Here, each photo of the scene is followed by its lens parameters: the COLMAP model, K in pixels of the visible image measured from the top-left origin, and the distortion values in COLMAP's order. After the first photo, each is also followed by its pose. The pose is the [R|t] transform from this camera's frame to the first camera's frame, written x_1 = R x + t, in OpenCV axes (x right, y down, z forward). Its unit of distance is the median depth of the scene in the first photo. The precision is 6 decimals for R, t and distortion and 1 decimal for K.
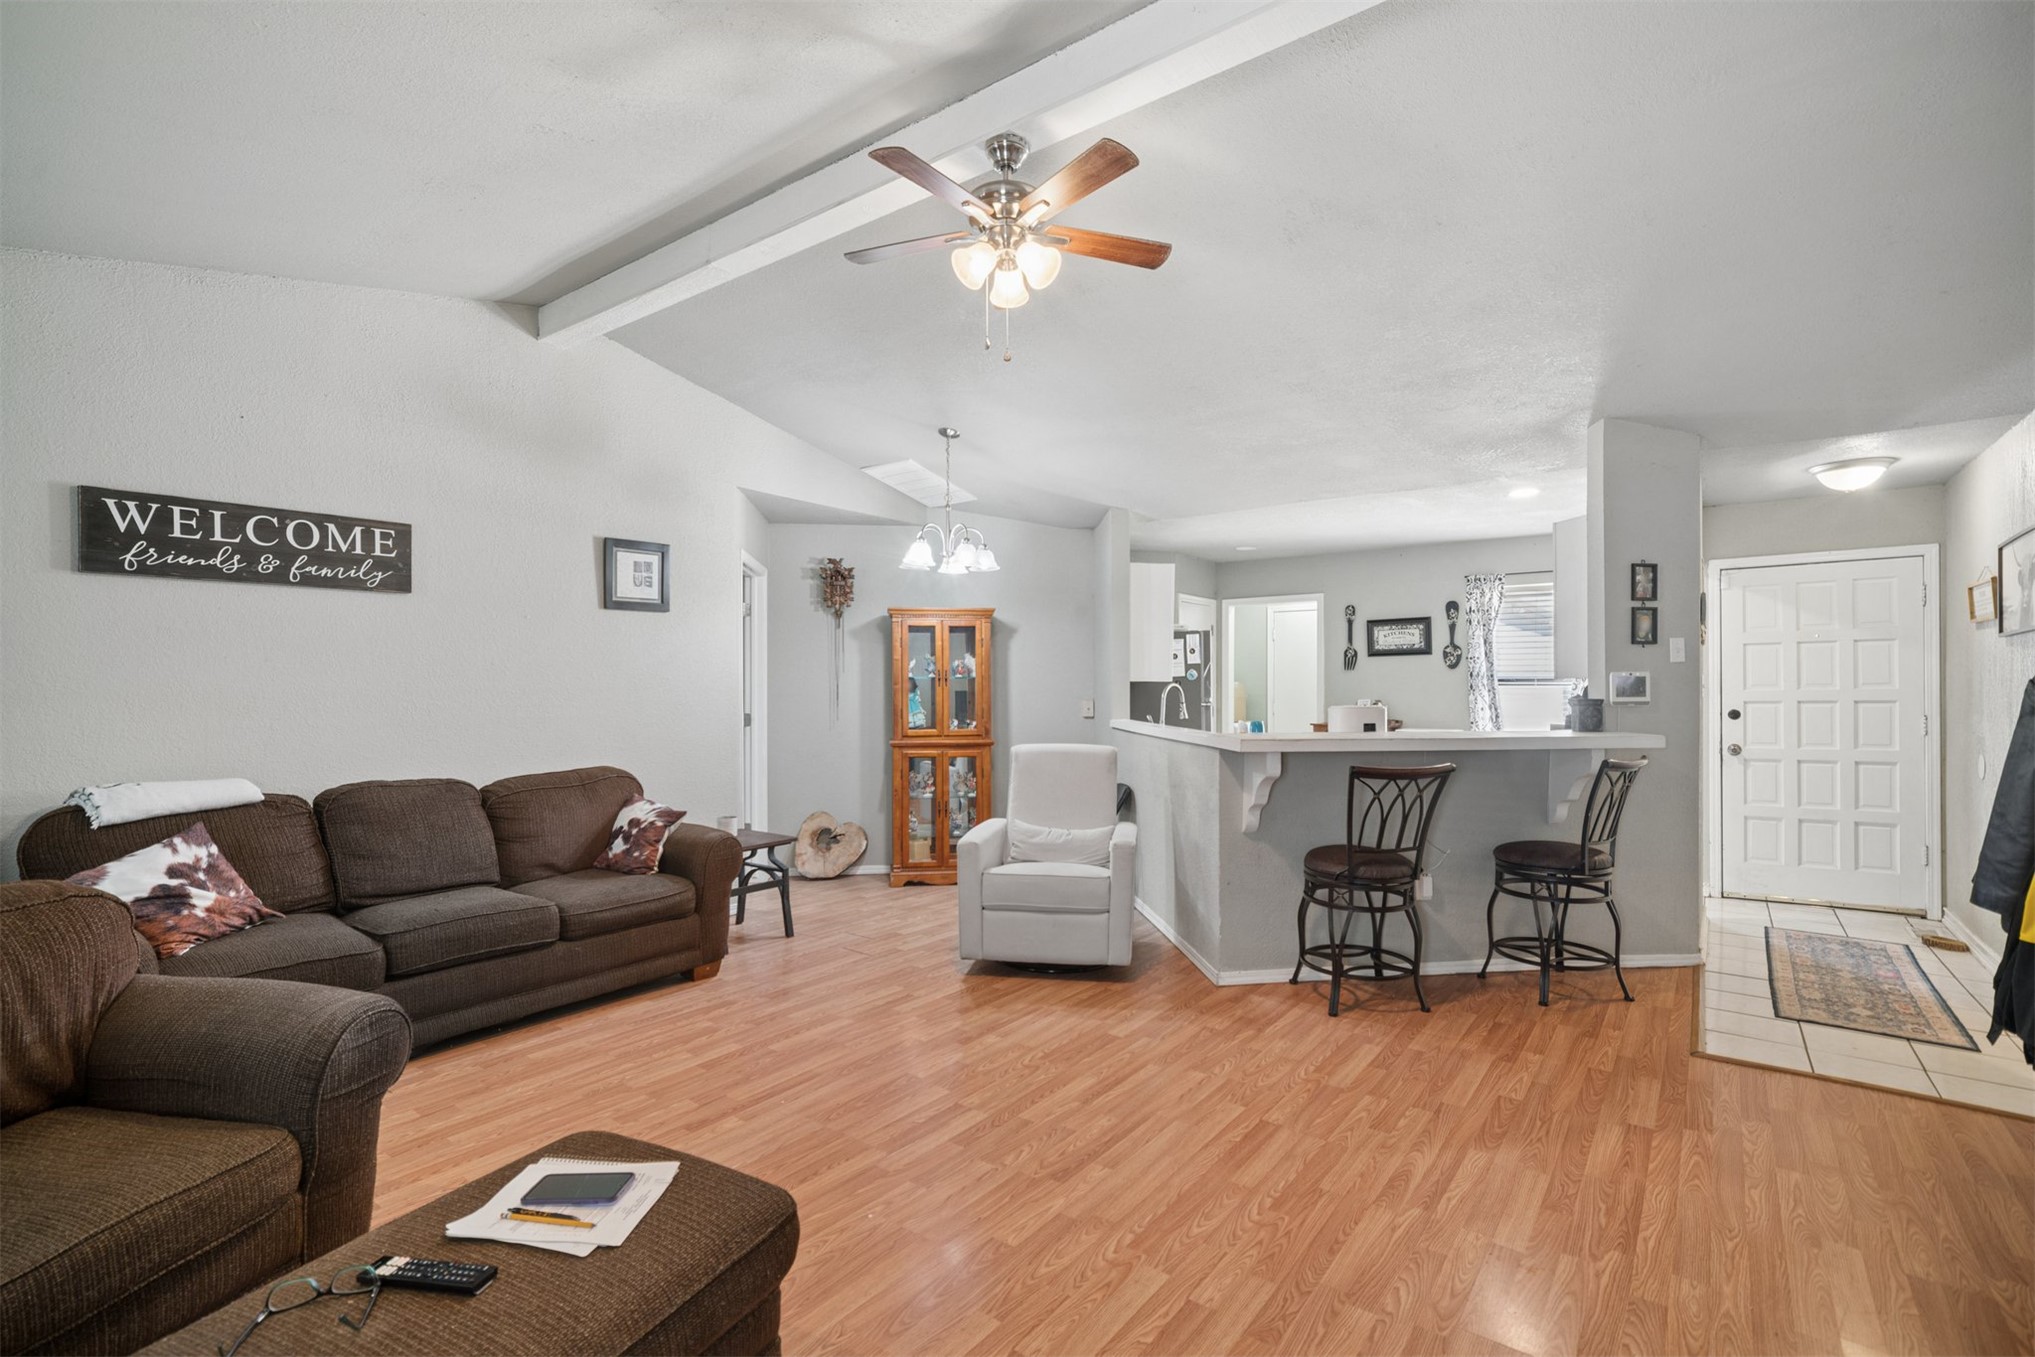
lens RADIAL K [[945.9, 0, 1013.3], [0, 945.9, 692.0], [0, 0, 1]] dist [-0.006253, 0.002086]
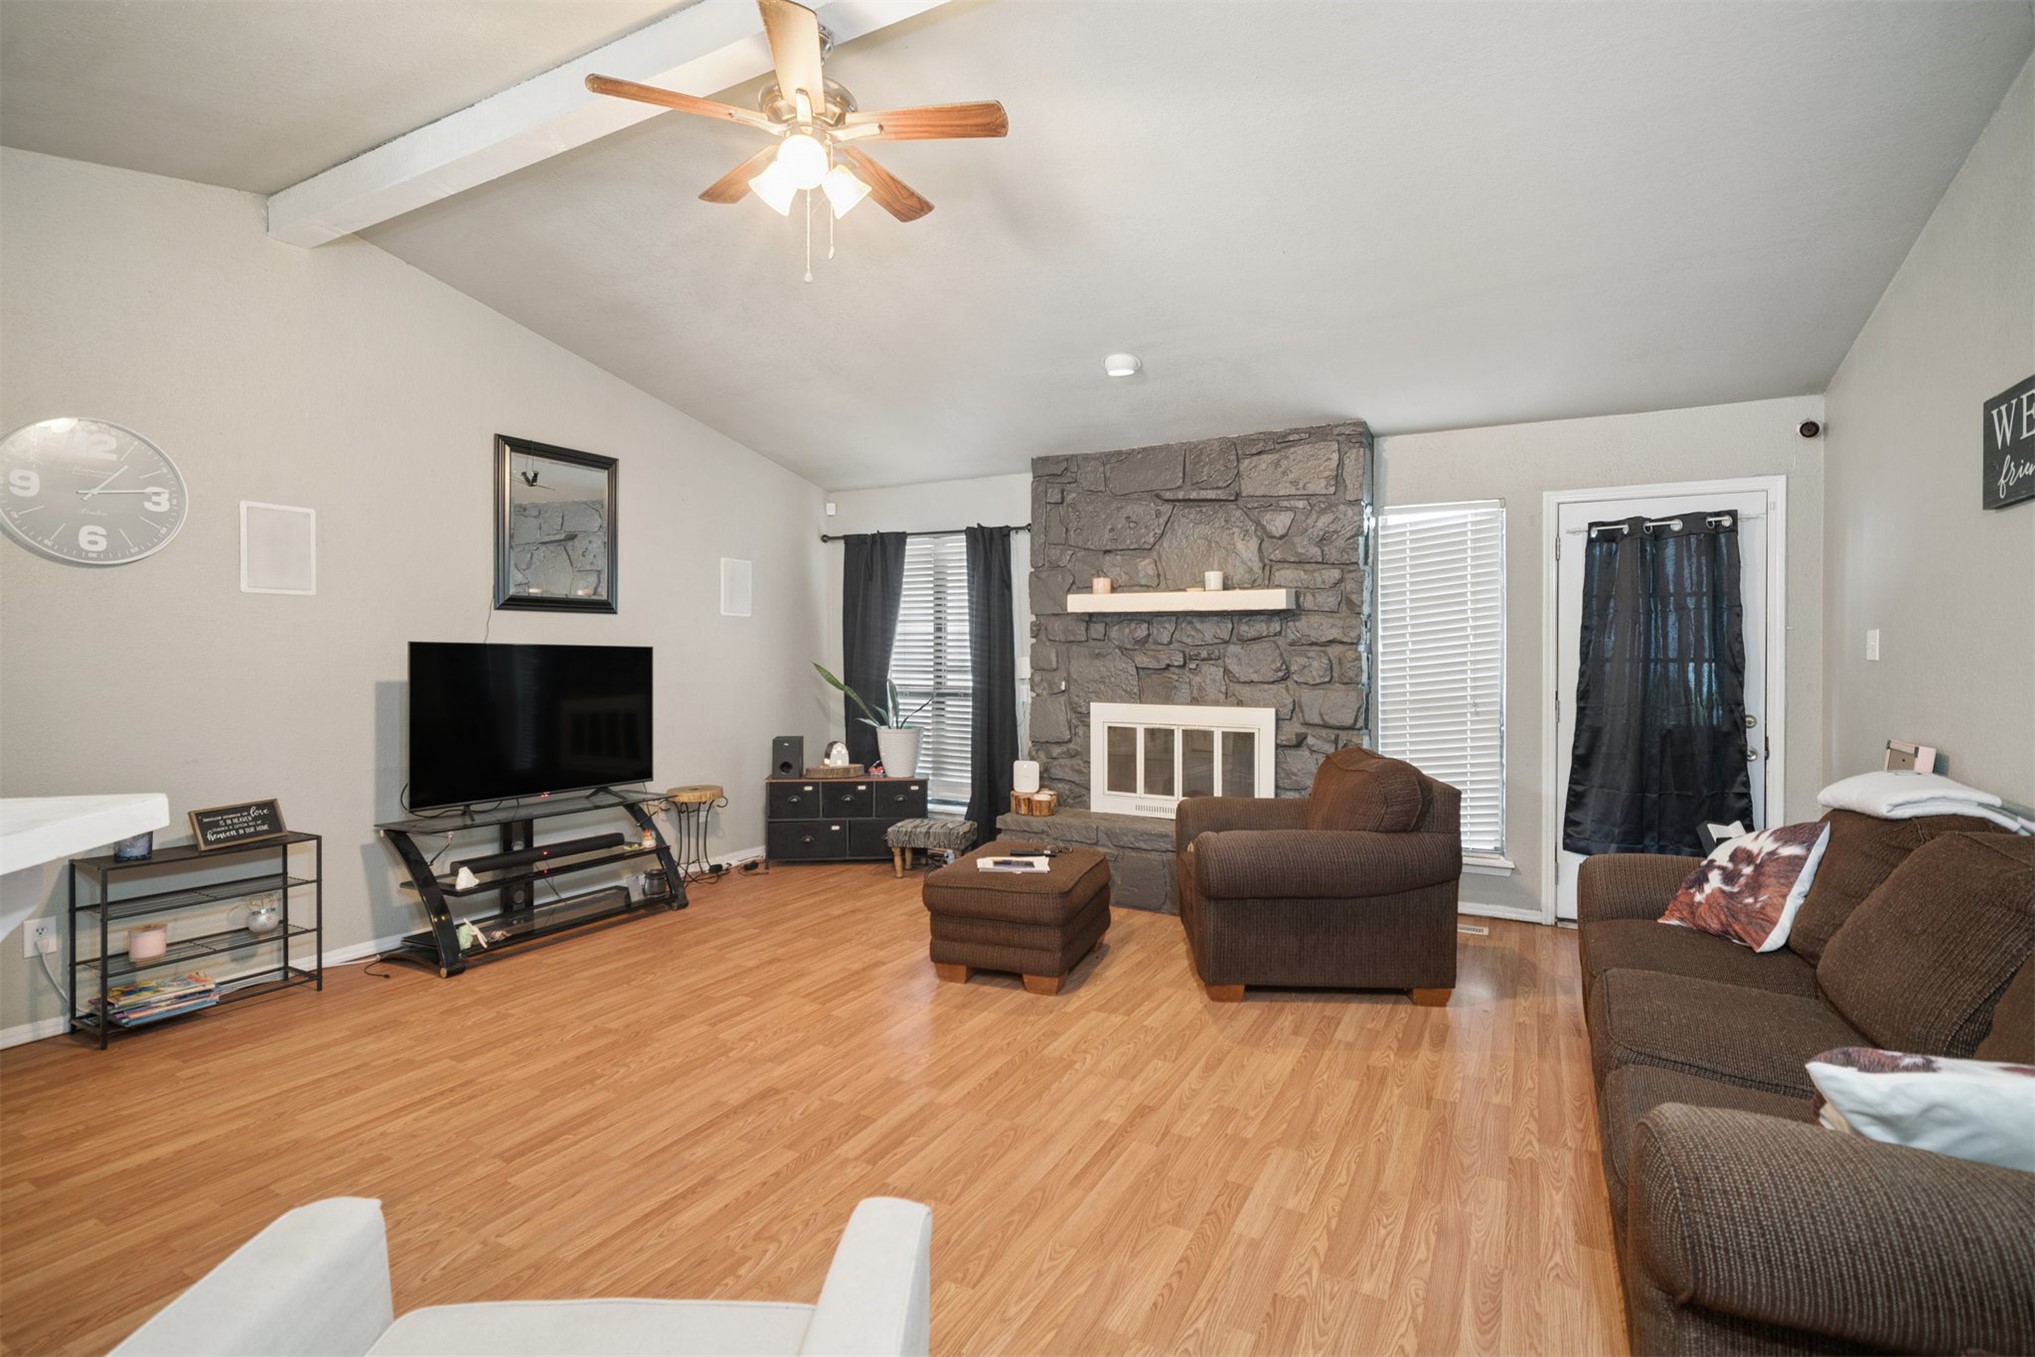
lens RADIAL K [[945.9, 0, 1012.4], [0, 945.9, 646.2], [0, 0, 1]] dist [-0.006253, 0.002086]
pose [[-0.989081, 0.000176, -0.147376, -0.042549], [-0.000325, 0.999994, 0.003378, -0.010642], [0.147376, 0.003389, -0.989075, 1.332702]]
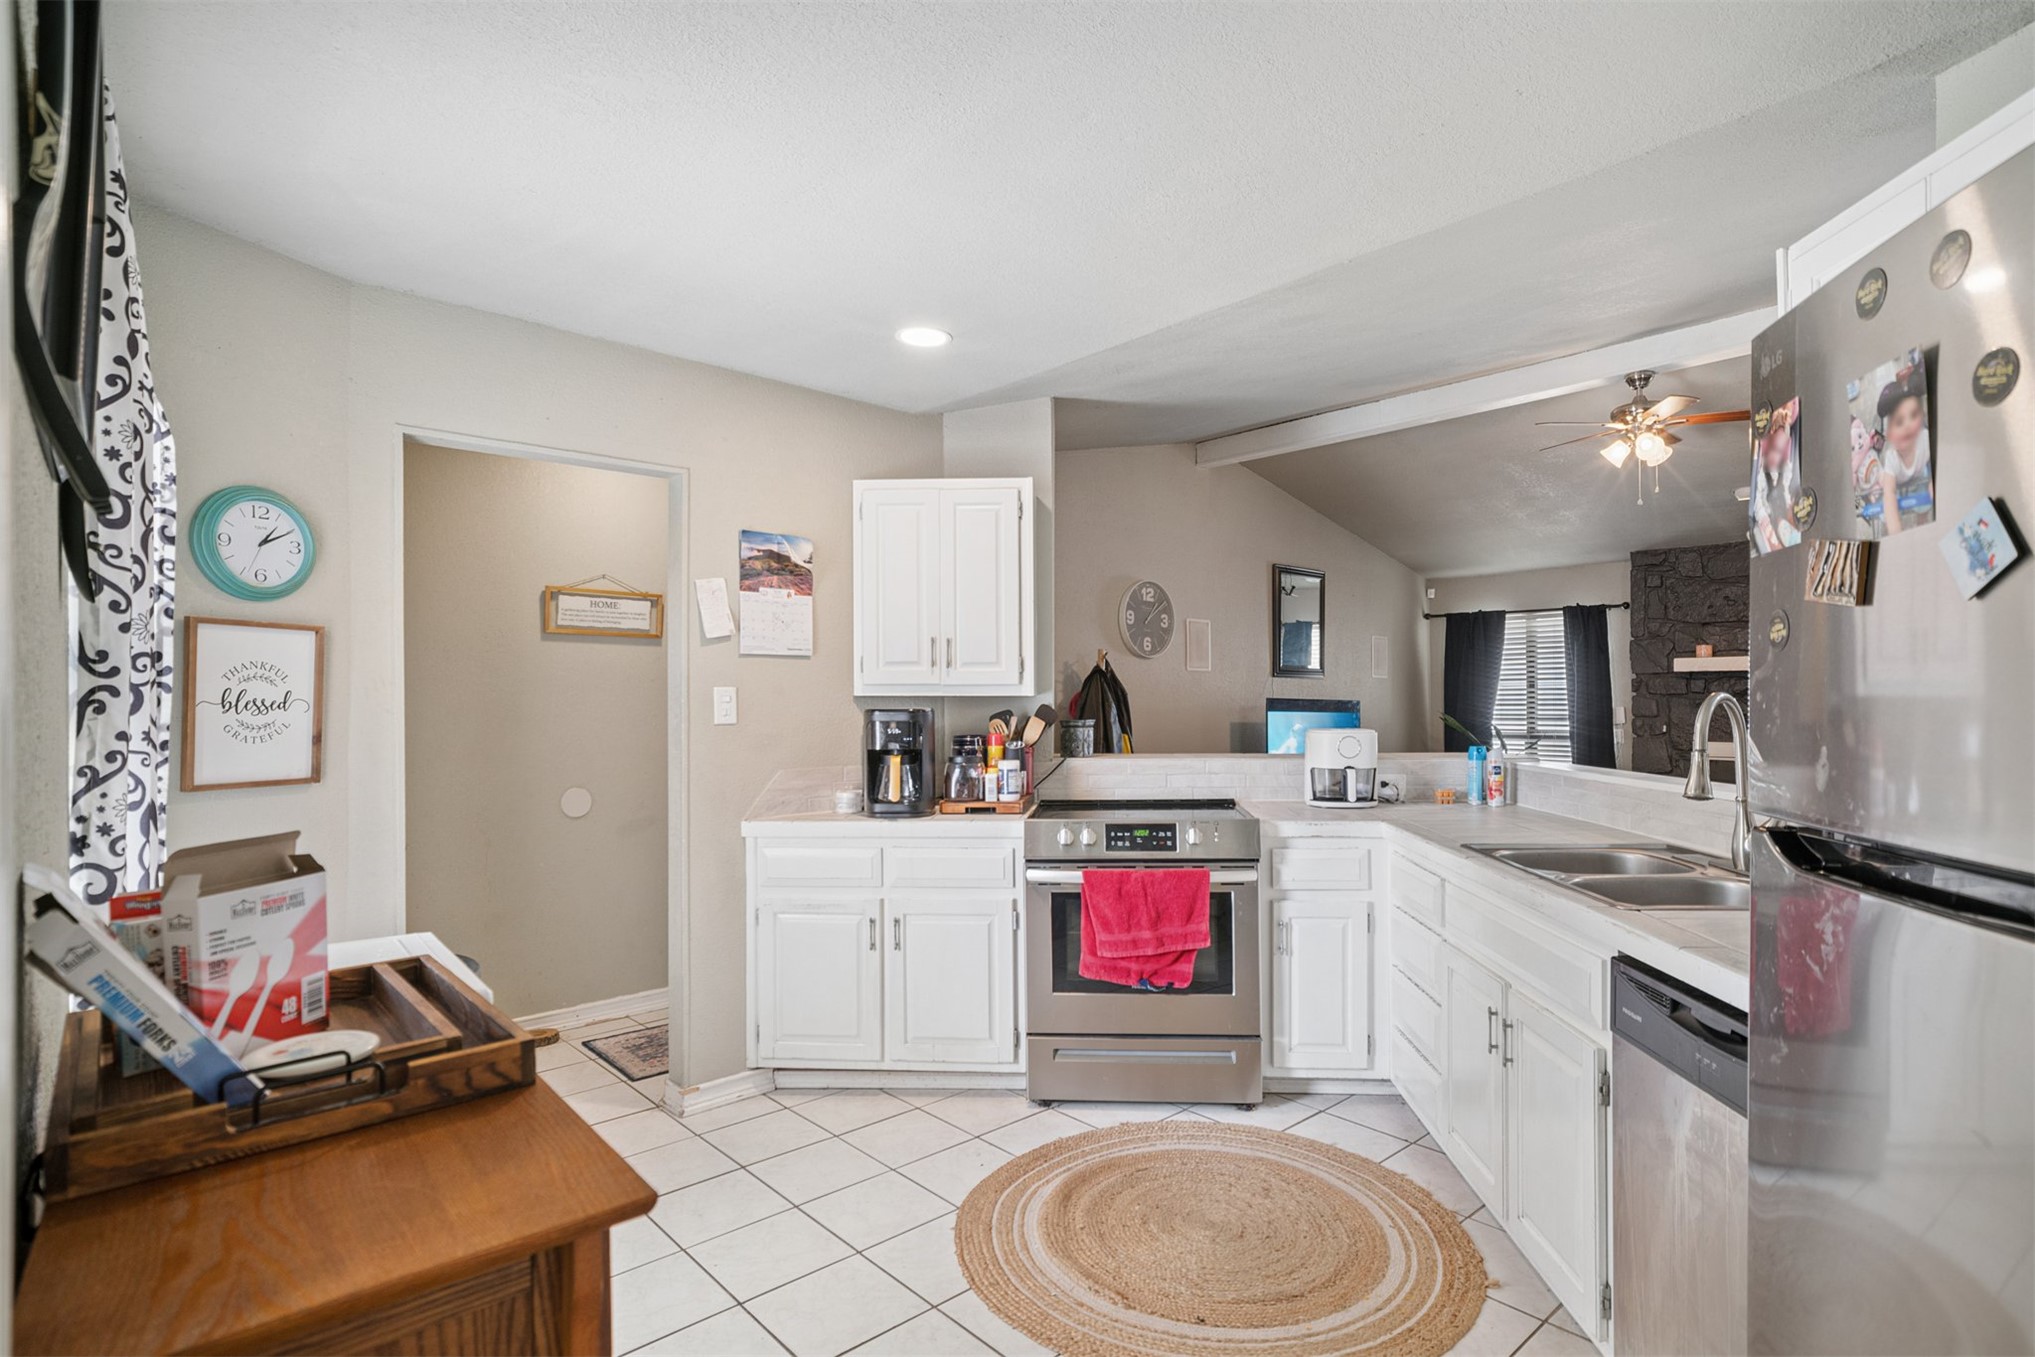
lens RADIAL K [[1017.3, 0, 1025.0], [0, 1017.3, 688.8], [0, 0, 1]] dist [-0.005174, -0.000239]
pose [[-0.984178, 0.008890, 0.176958, 0.516934], [0.007216, 0.999923, -0.010098, -0.012960], [-0.177034, -0.008661, -0.984167, 2.053419]]
